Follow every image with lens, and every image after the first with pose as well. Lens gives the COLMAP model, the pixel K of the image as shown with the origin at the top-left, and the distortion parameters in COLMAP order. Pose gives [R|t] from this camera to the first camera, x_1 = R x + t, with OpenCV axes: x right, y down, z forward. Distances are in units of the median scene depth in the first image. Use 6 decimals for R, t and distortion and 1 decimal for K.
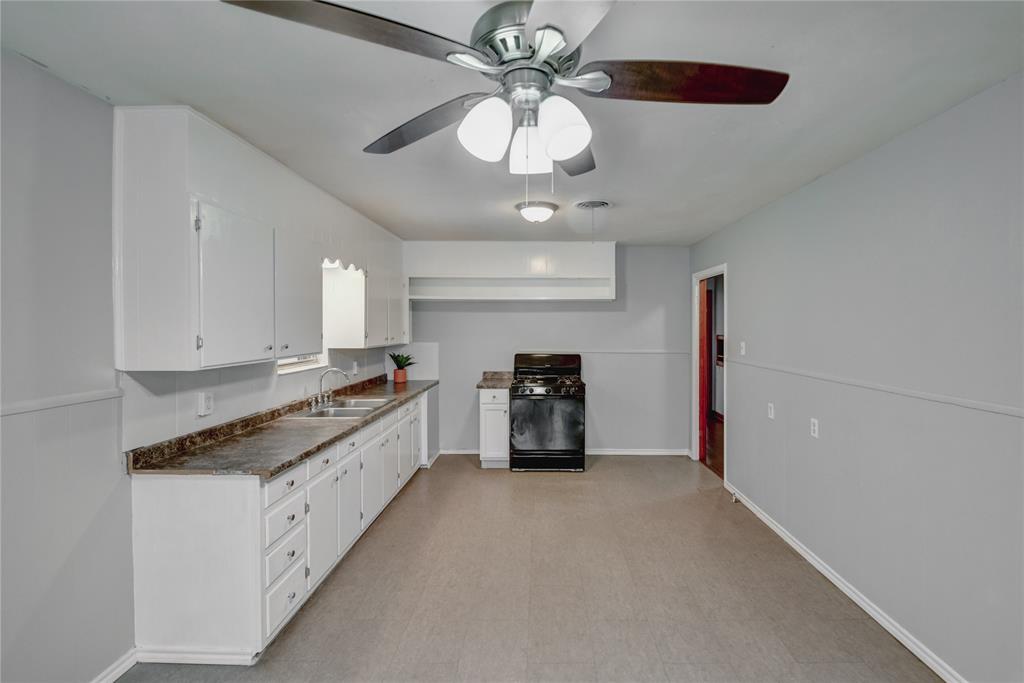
lens RADIAL K [[450.5, 0, 523.3], [0, 450.5, 329.9], [0, 0, 1]] dist [0.001986, -0.010120]
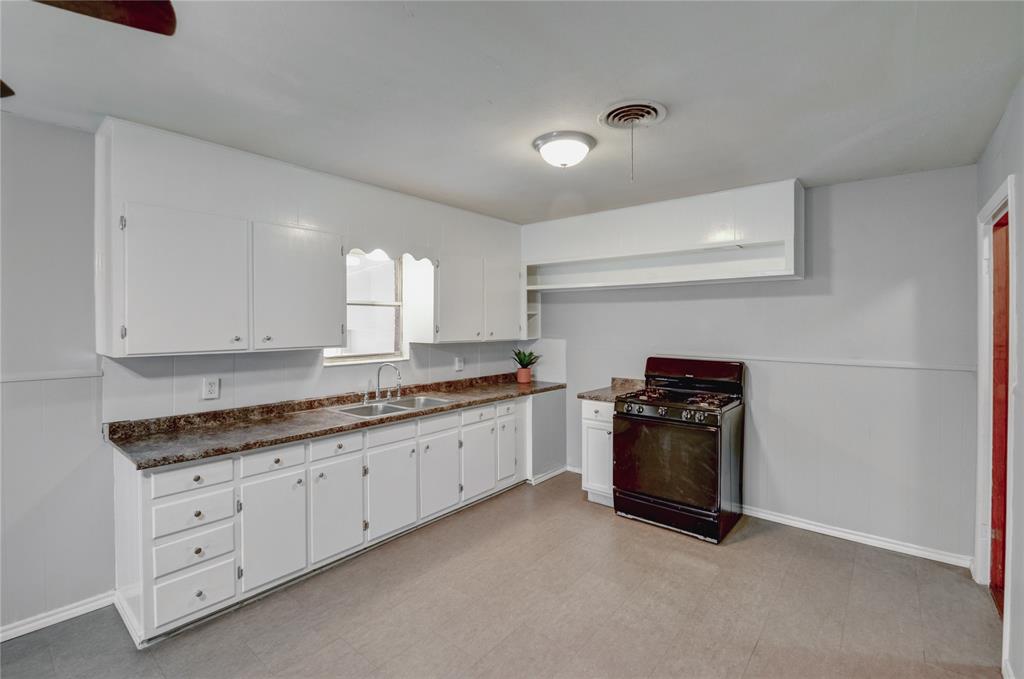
lens RADIAL K [[445.2, 0, 512.9], [0, 445.2, 325.7], [0, 0, 1]] dist [-0.001449, -0.007390]
pose [[0.789147, 0.004159, -0.614190, 0.373048], [-0.005921, 0.999982, -0.000836, 0.004625], [0.614176, 0.004296, 0.789157, 0.404242]]
